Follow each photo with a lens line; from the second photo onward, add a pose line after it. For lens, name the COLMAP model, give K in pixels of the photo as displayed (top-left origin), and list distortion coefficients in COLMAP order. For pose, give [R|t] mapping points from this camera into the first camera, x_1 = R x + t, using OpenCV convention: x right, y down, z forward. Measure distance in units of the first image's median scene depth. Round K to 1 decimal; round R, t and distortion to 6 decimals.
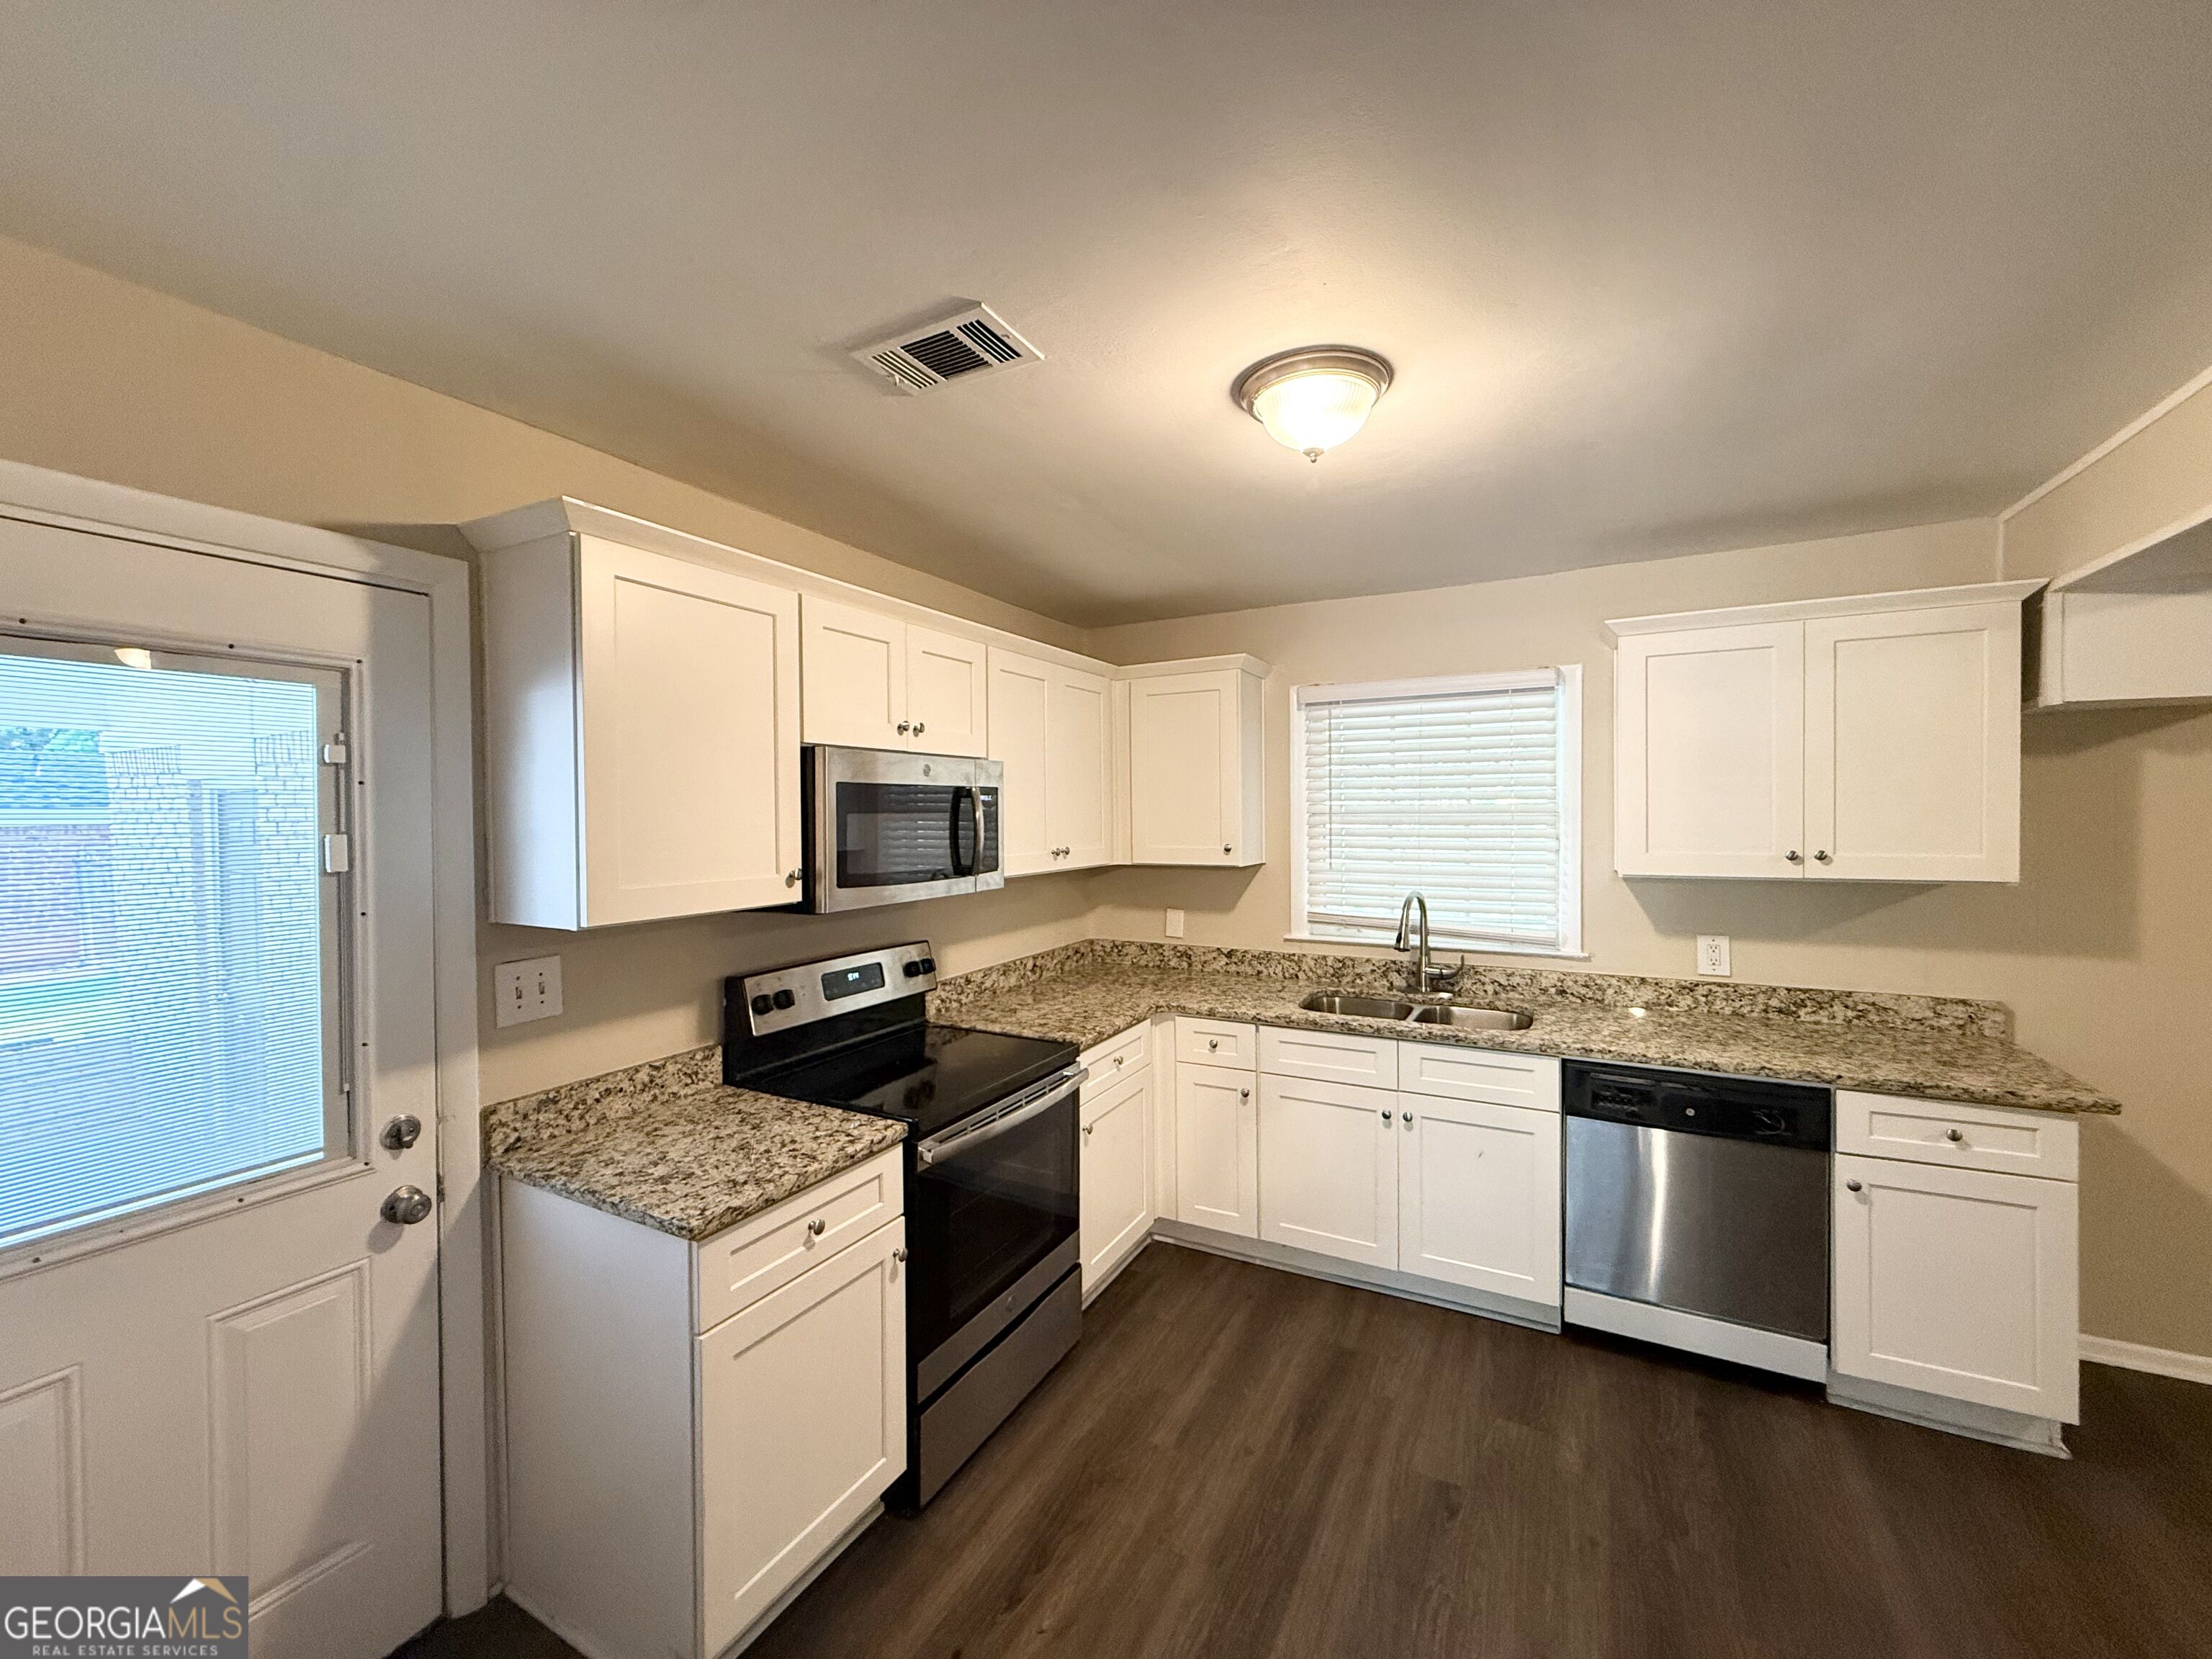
lens RADIAL K [[881.3, 0, 1101.8], [0, 881.3, 821.3], [0, 0, 1]] dist [0.001035, 0.000042]
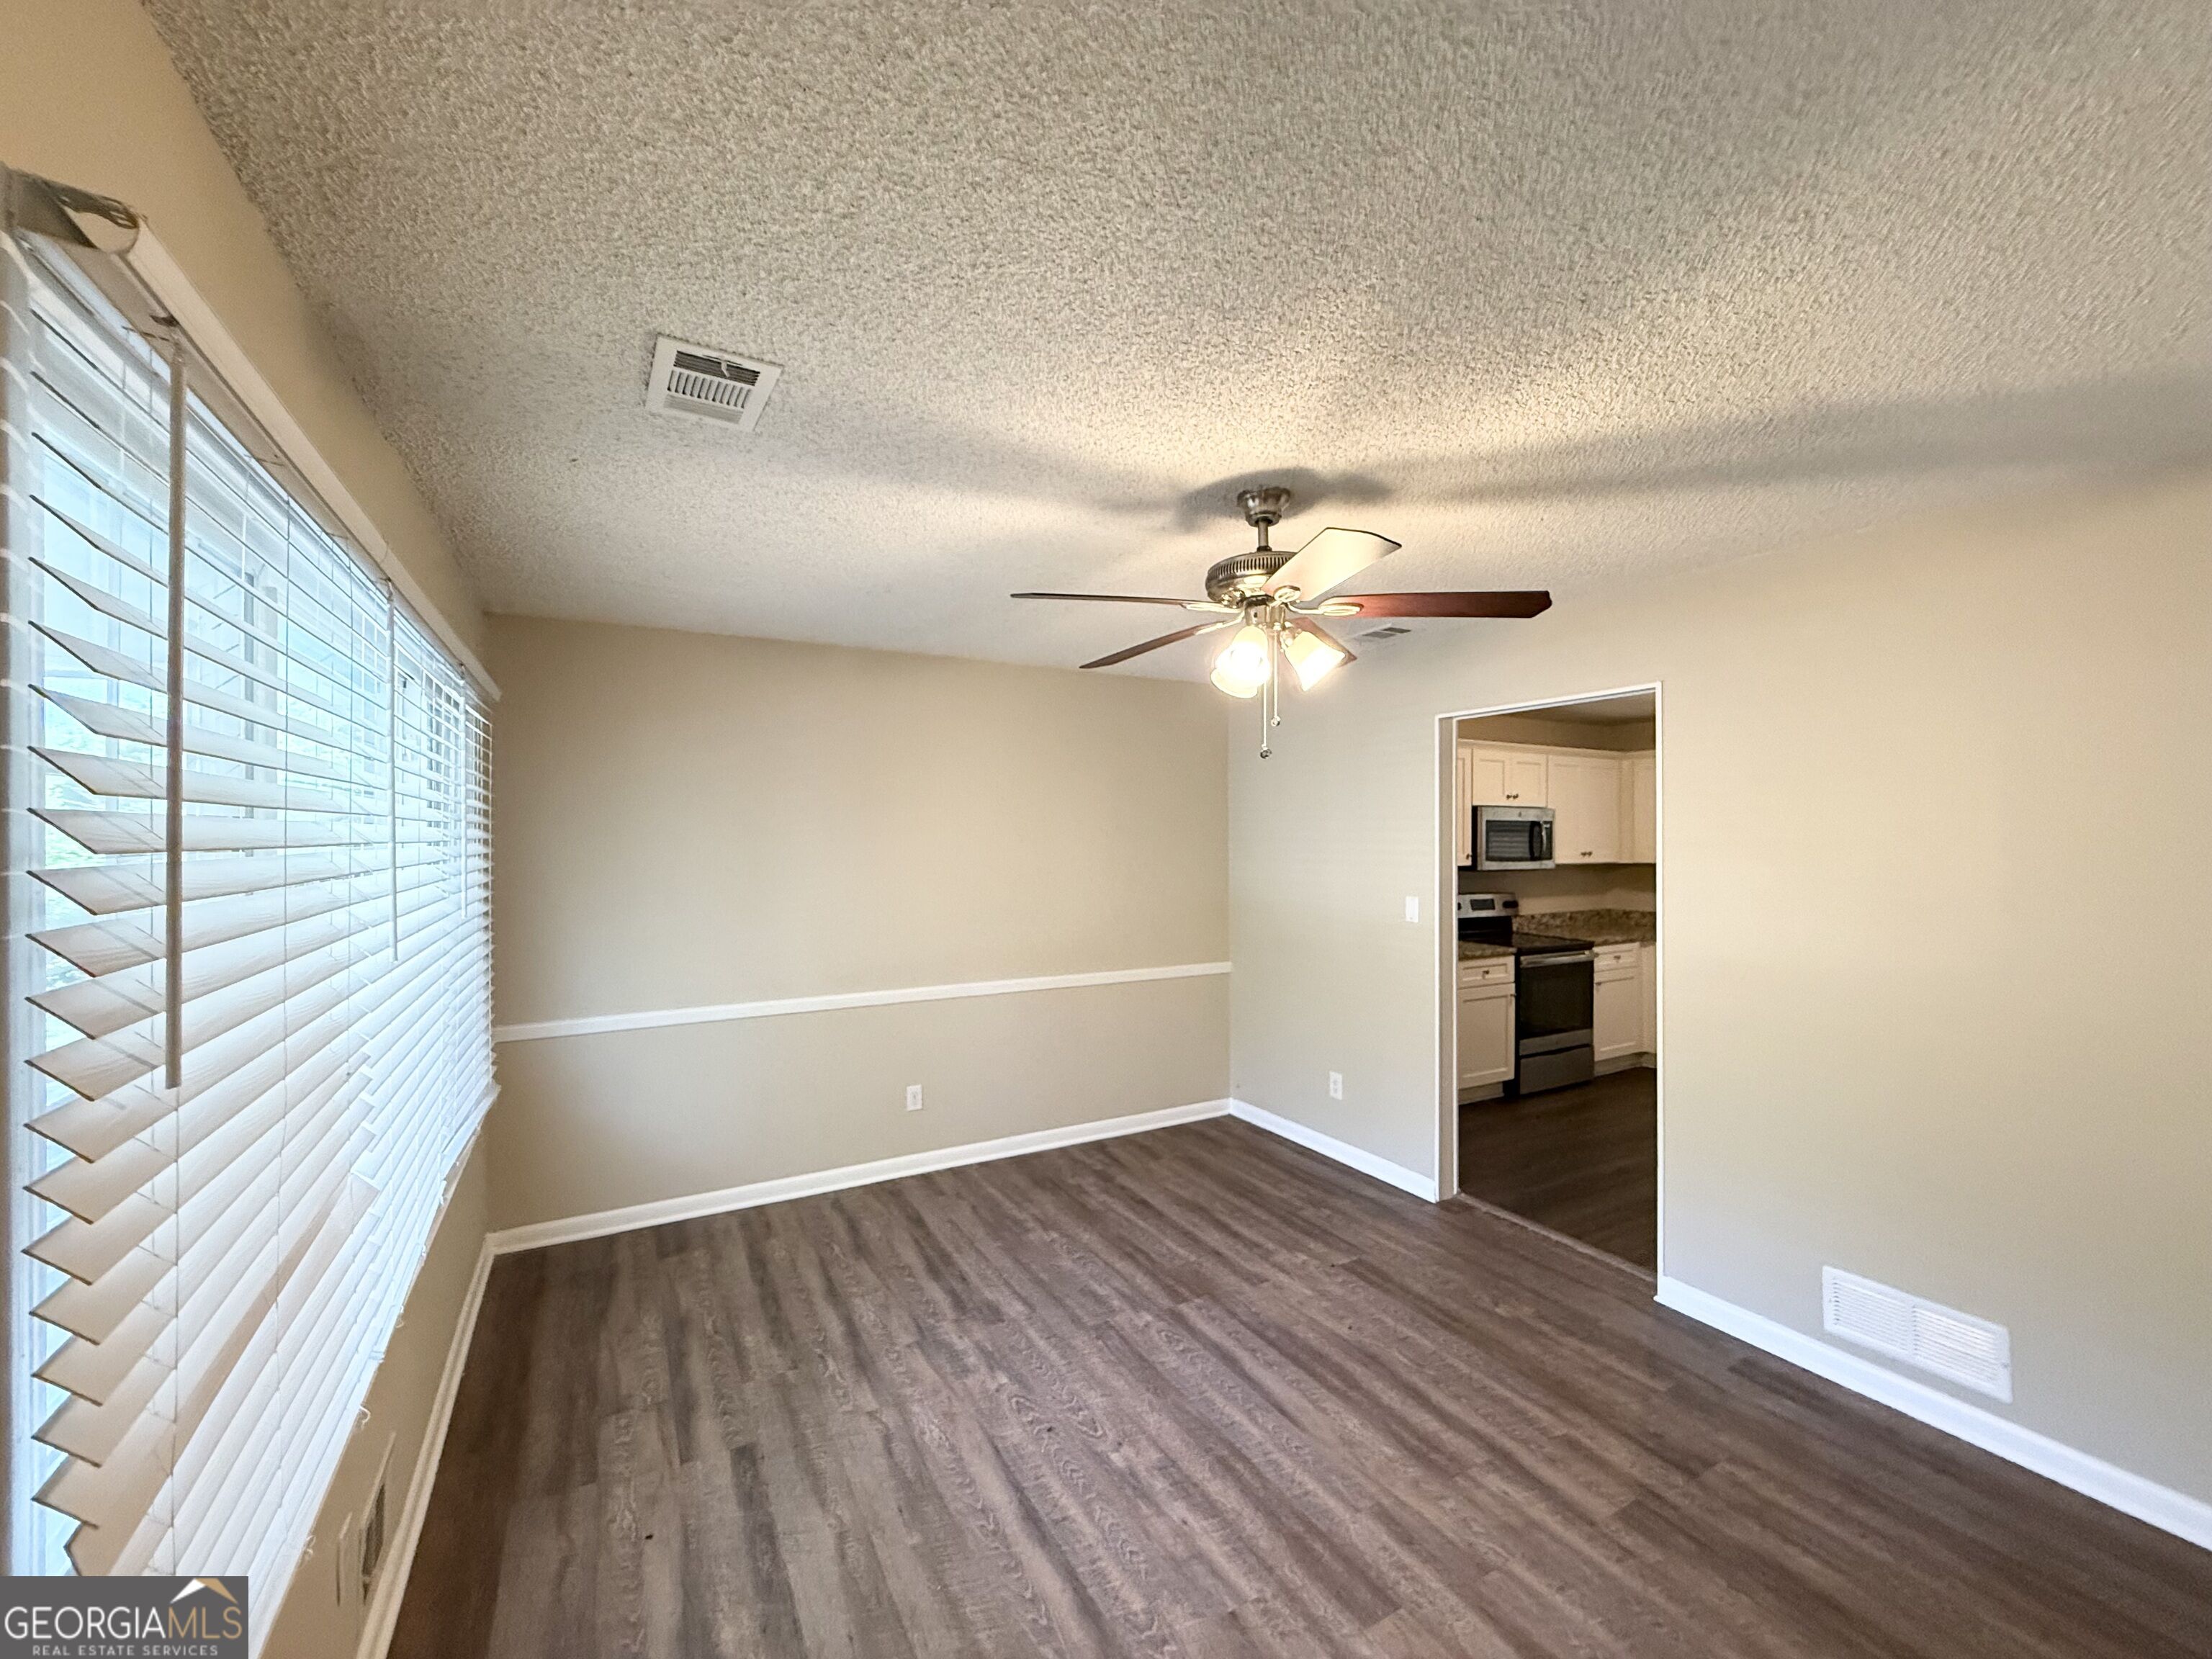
lens RADIAL K [[881.3, 0, 1094.8], [0, 881.3, 831.6], [0, 0, 1]] dist [0.001035, 0.000042]
pose [[0.840566, 0.010062, -0.541615, 0.113123], [-0.017270, 0.999817, -0.008228, 0.025191], [0.541433, 0.016270, 0.840586, -1.476270]]
